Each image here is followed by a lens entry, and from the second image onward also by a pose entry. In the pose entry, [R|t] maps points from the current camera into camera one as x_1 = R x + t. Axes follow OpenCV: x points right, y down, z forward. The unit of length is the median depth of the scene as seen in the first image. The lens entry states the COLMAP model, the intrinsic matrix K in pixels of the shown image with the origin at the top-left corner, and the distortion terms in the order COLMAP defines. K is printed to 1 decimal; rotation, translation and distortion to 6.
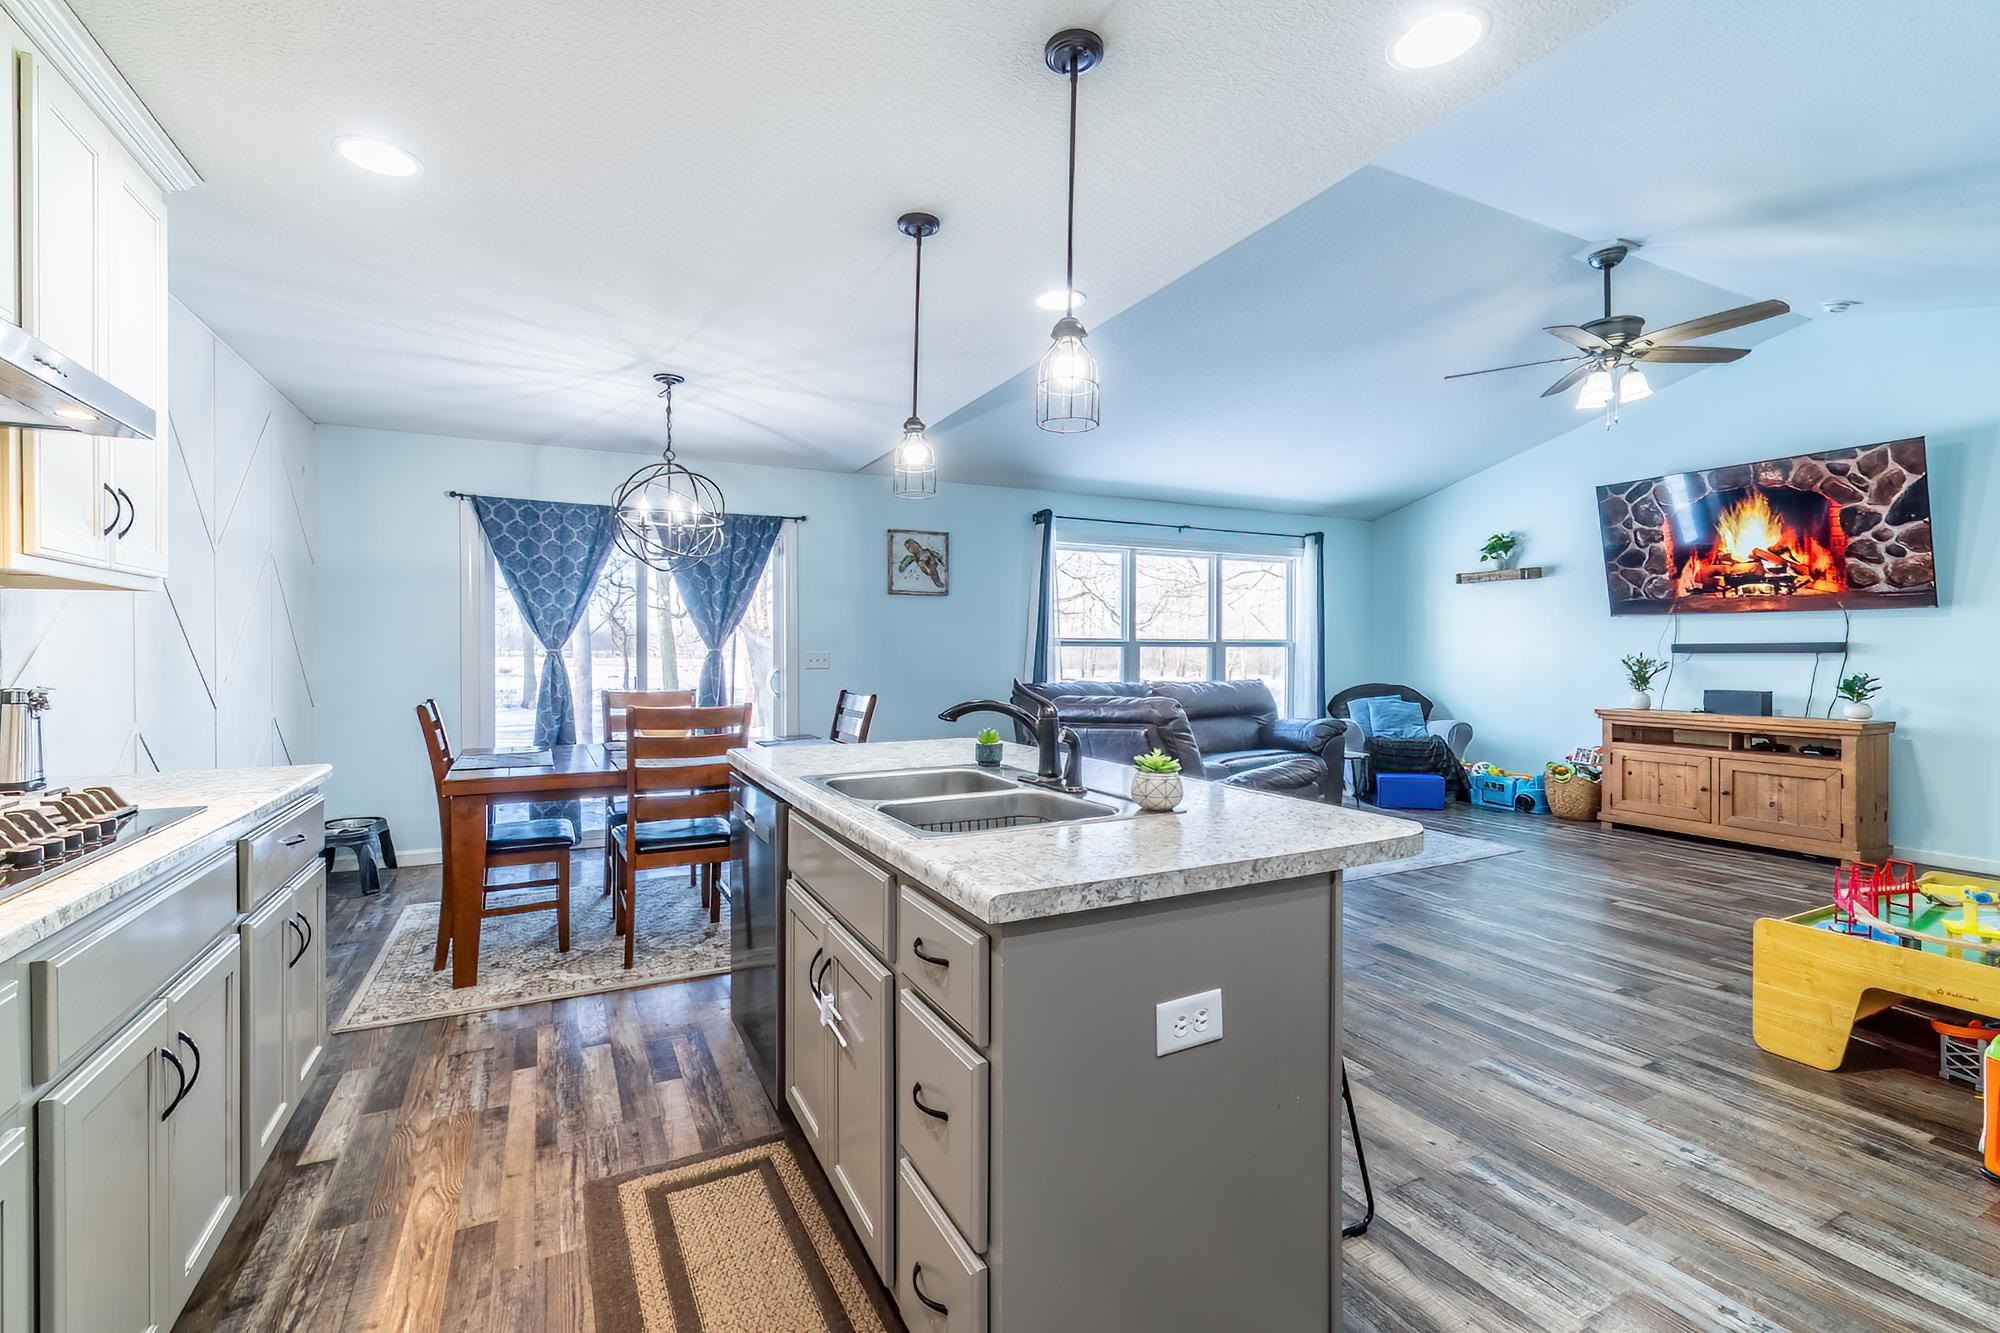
lens RADIAL K [[871.3, 0, 1014.4], [0, 871.3, 660.9], [0, 0, 1]] dist [-0.004785, 0.000327]
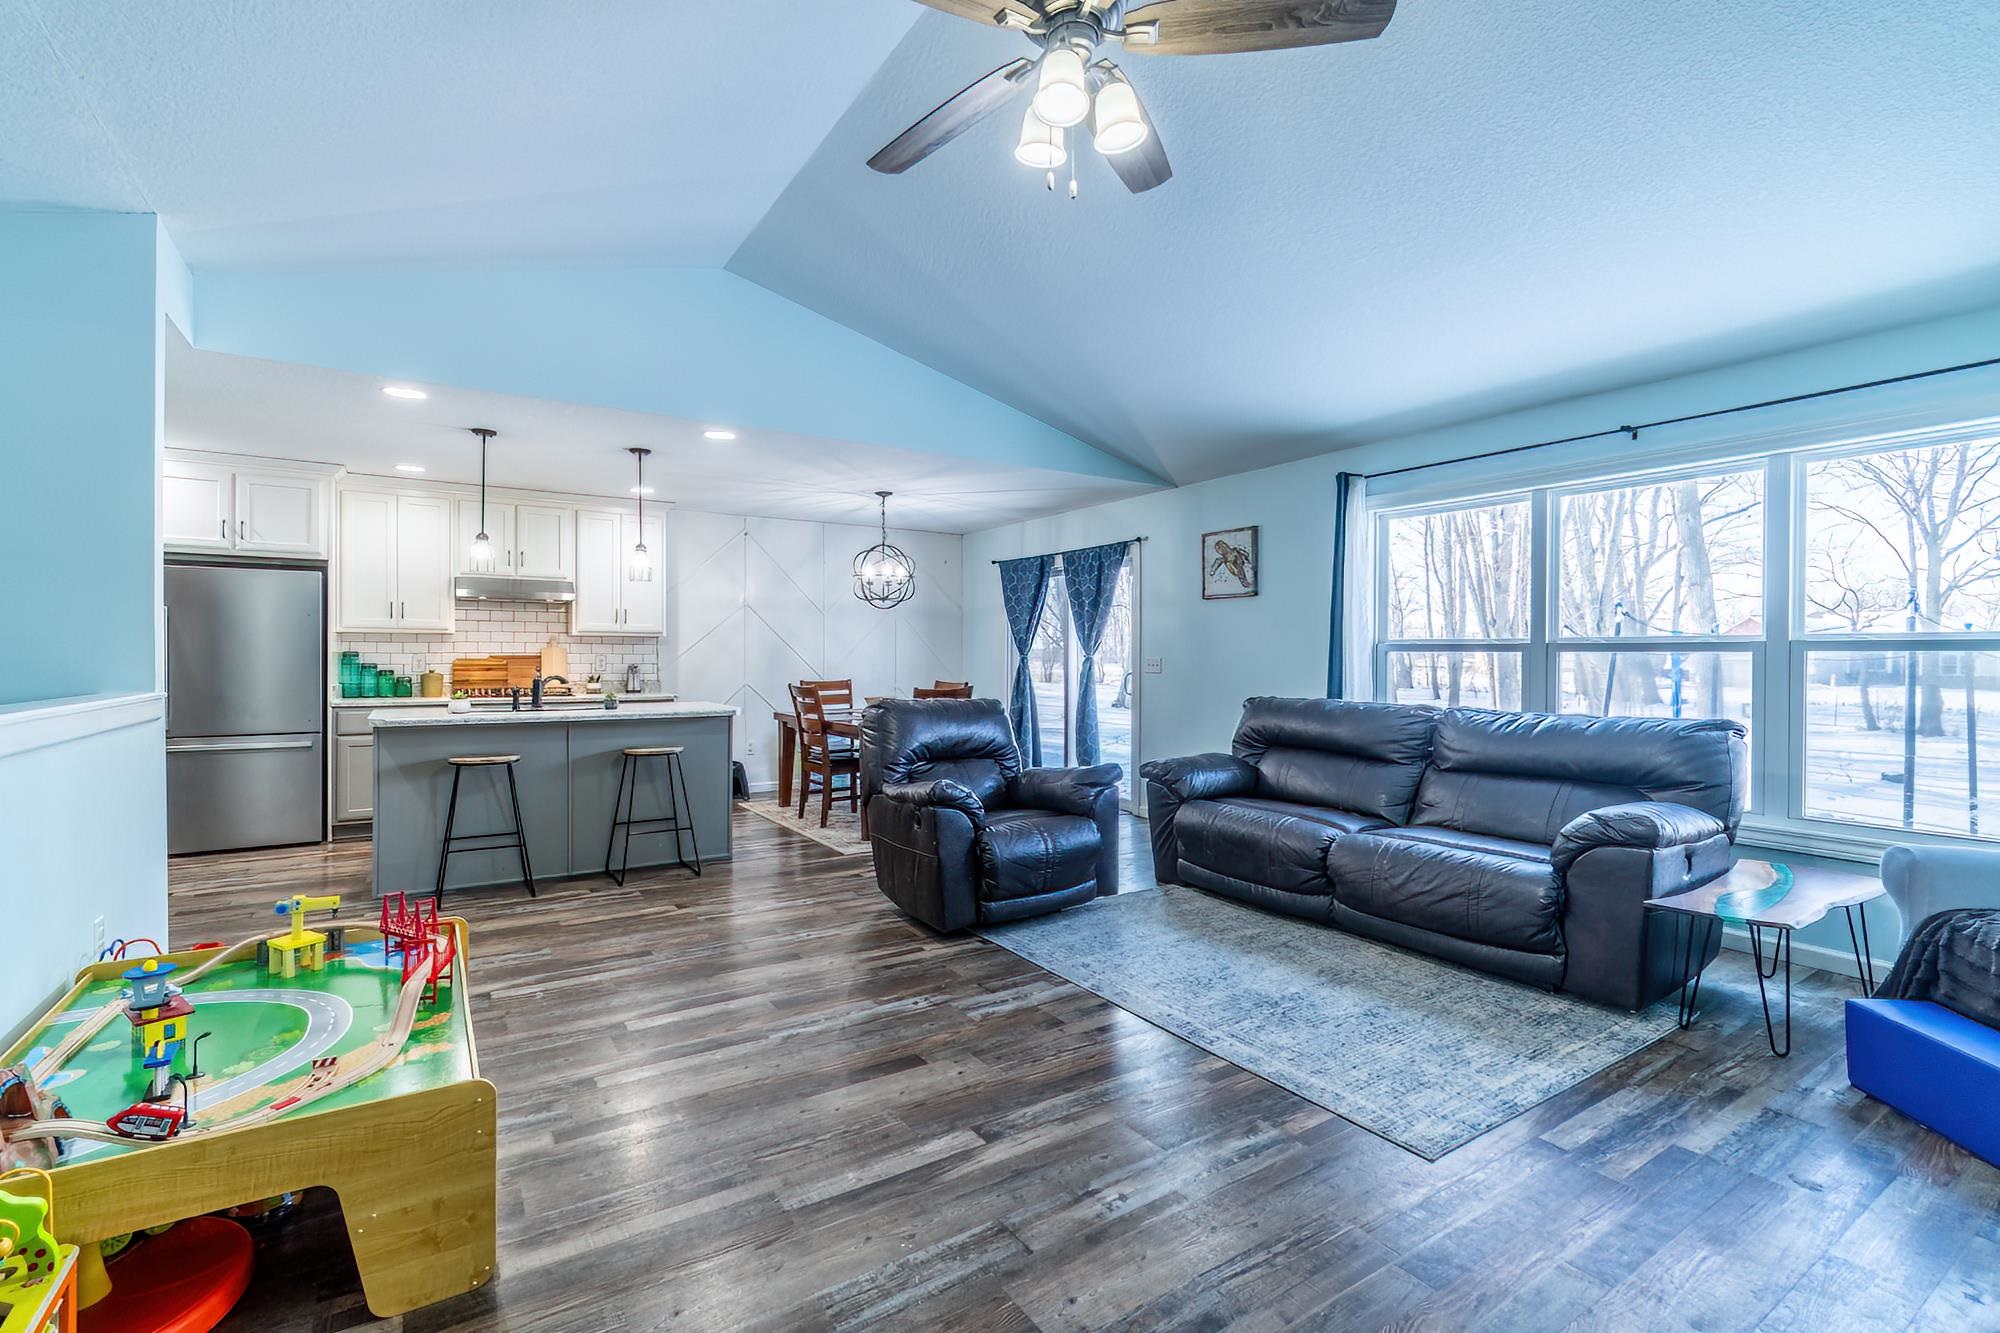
lens RADIAL K [[872.1, 0, 953.5], [0, 872.1, 664.0], [0, 0, 1]] dist [-0.002256, 0.001248]
pose [[0.082600, 0.009777, -0.996535, 0.889500], [-0.015205, 0.999848, 0.008549, -0.008355], [0.996467, 0.014446, 0.082736, 0.687656]]
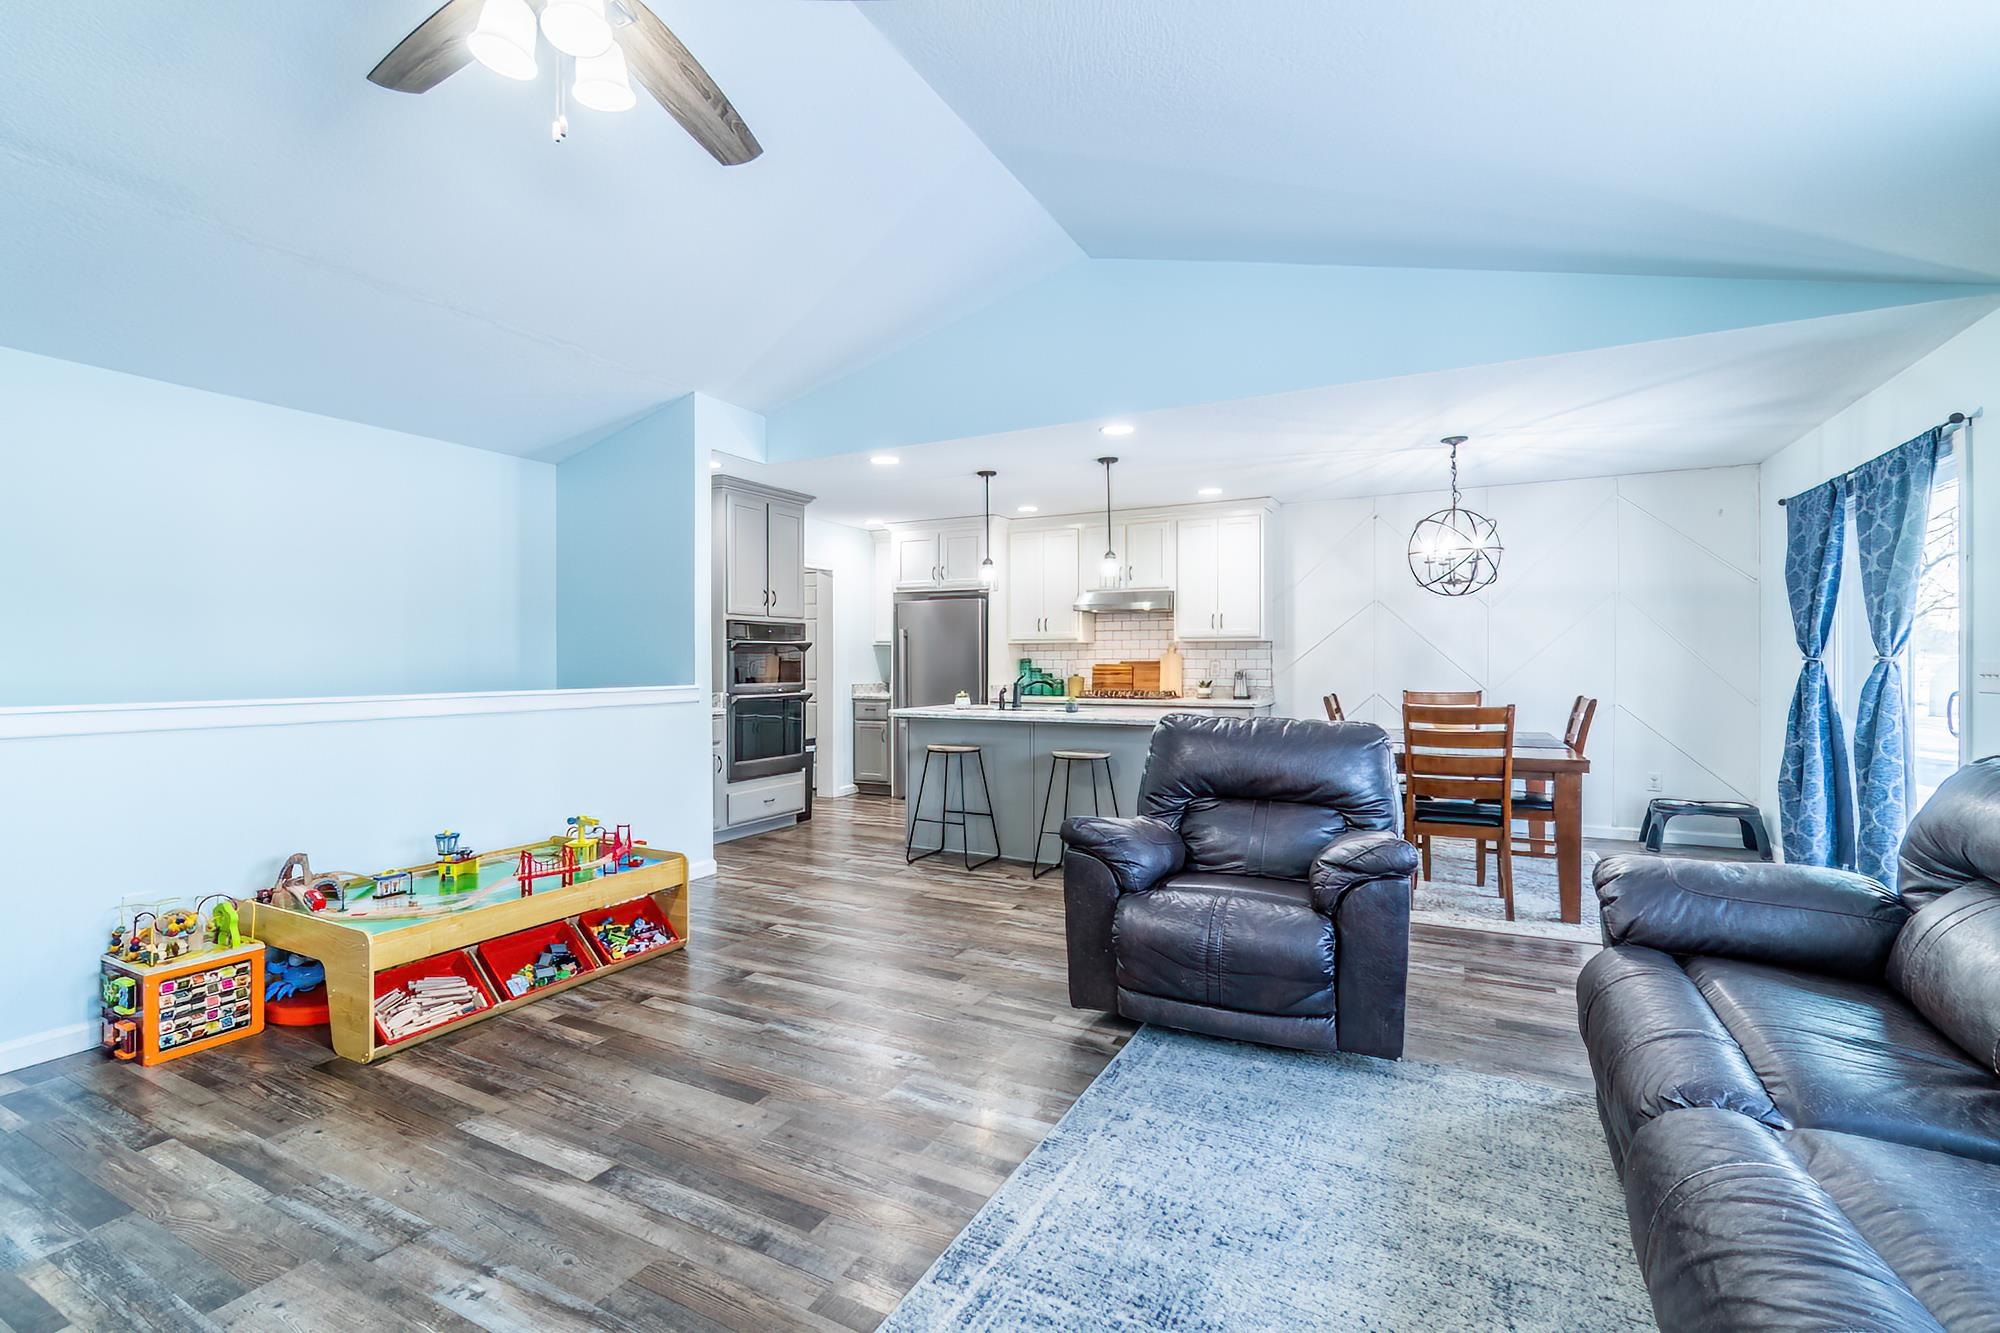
lens RADIAL K [[873.2, 0, 1013.7], [0, 873.2, 664.8], [0, 0, 1]] dist [-0.002364, -0.000761]
pose [[-0.809131, 0.004585, -0.587611, 0.579588], [-0.004830, 0.999884, 0.014453, -0.013263], [0.587609, 0.014533, -0.809015, 1.125623]]
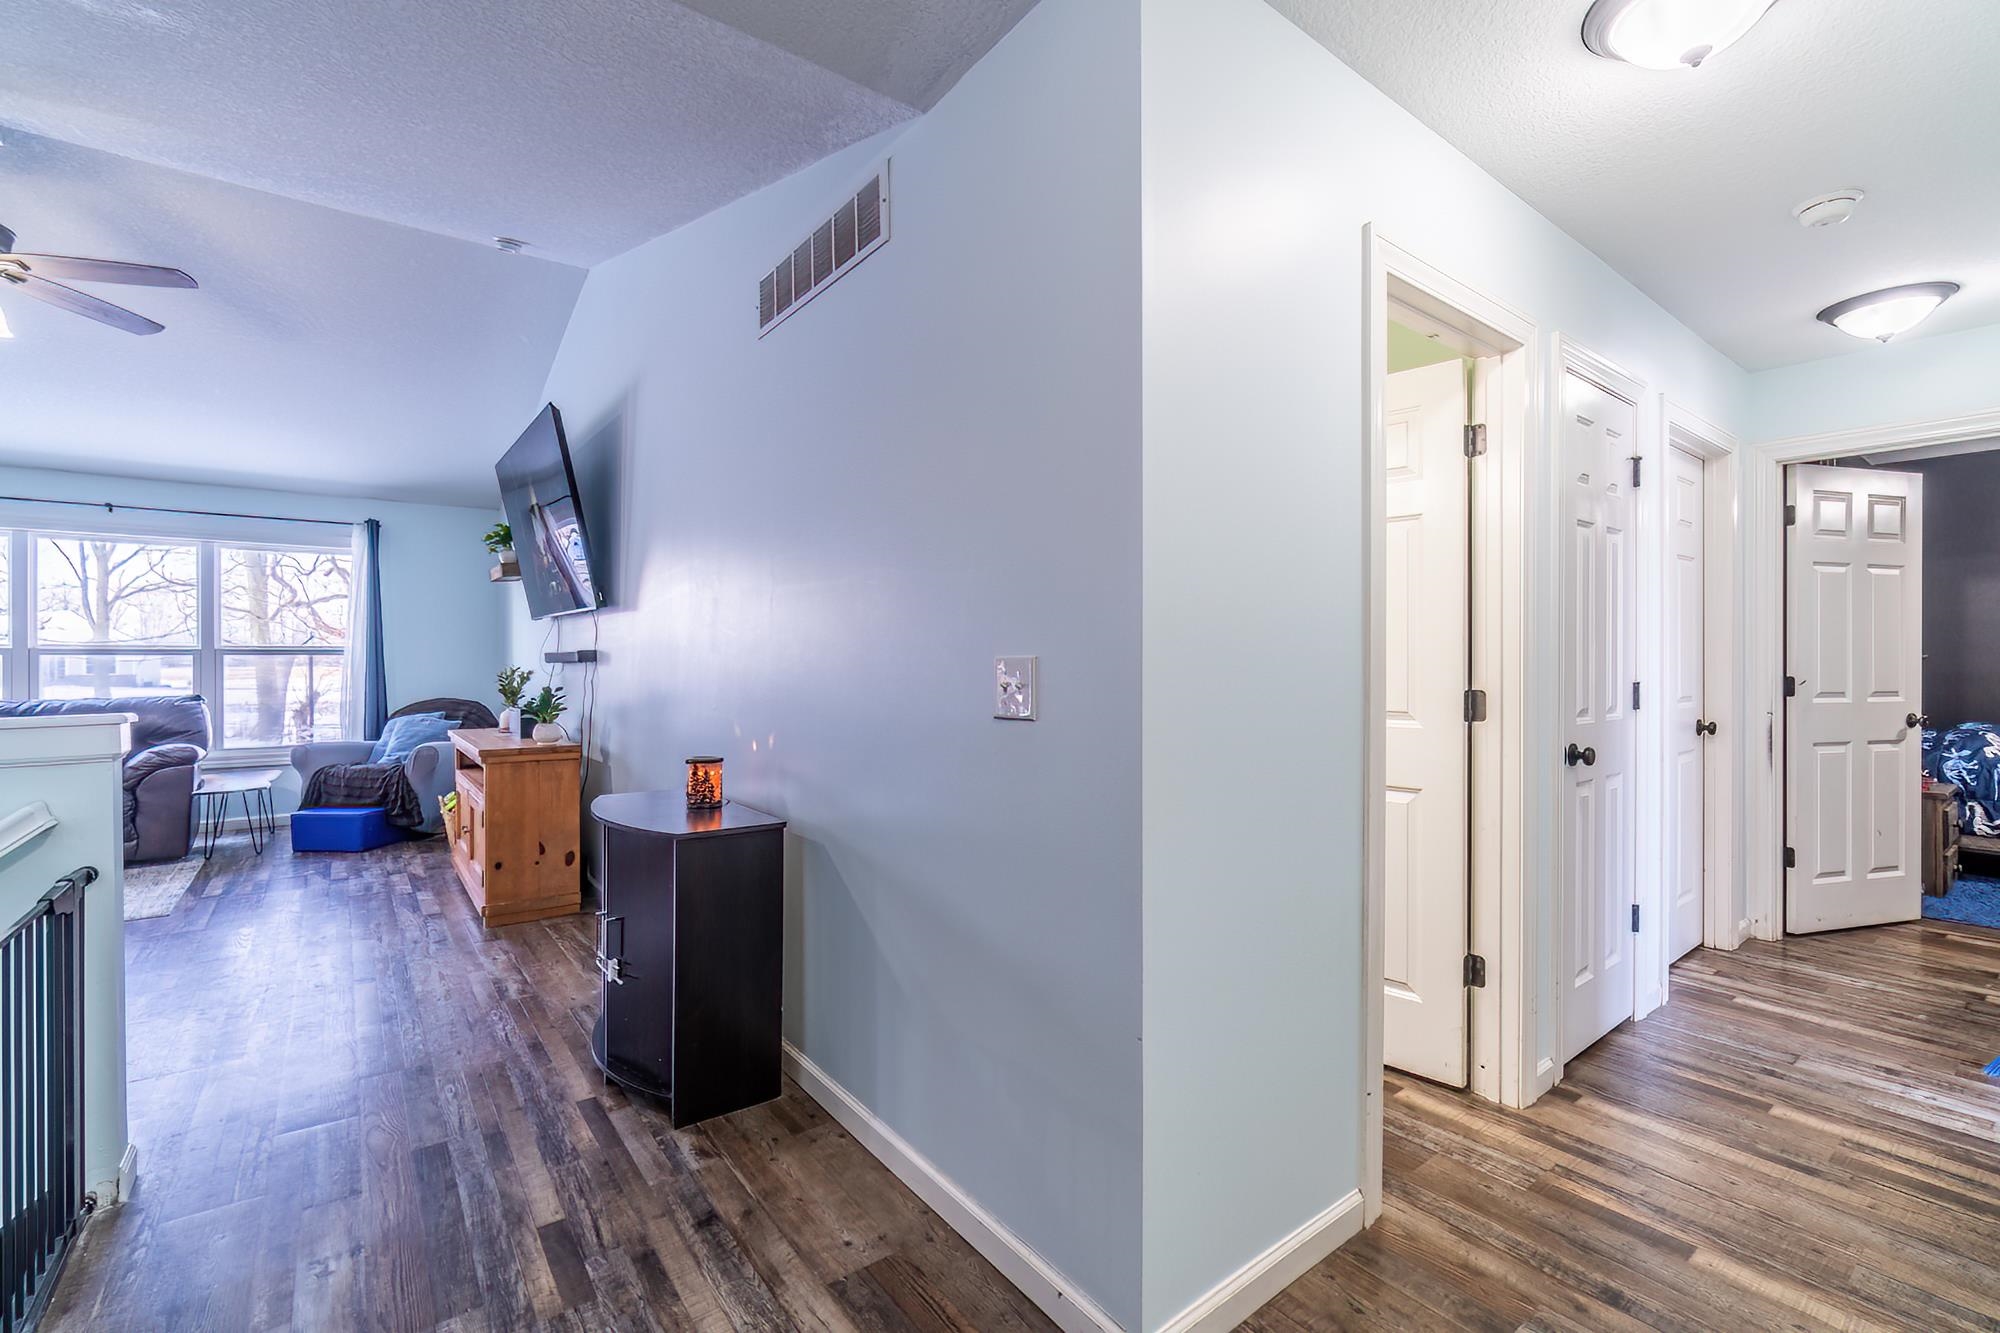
lens RADIAL K [[871.3, 0, 1014.4], [0, 871.3, 660.9], [0, 0, 1]] dist [-0.004785, 0.000327]
pose [[0.982270, -0.001024, 0.187470, 1.097909], [0.002891, 0.999949, -0.009685, -0.000779], [-0.187450, 0.010055, 0.982223, 0.079685]]
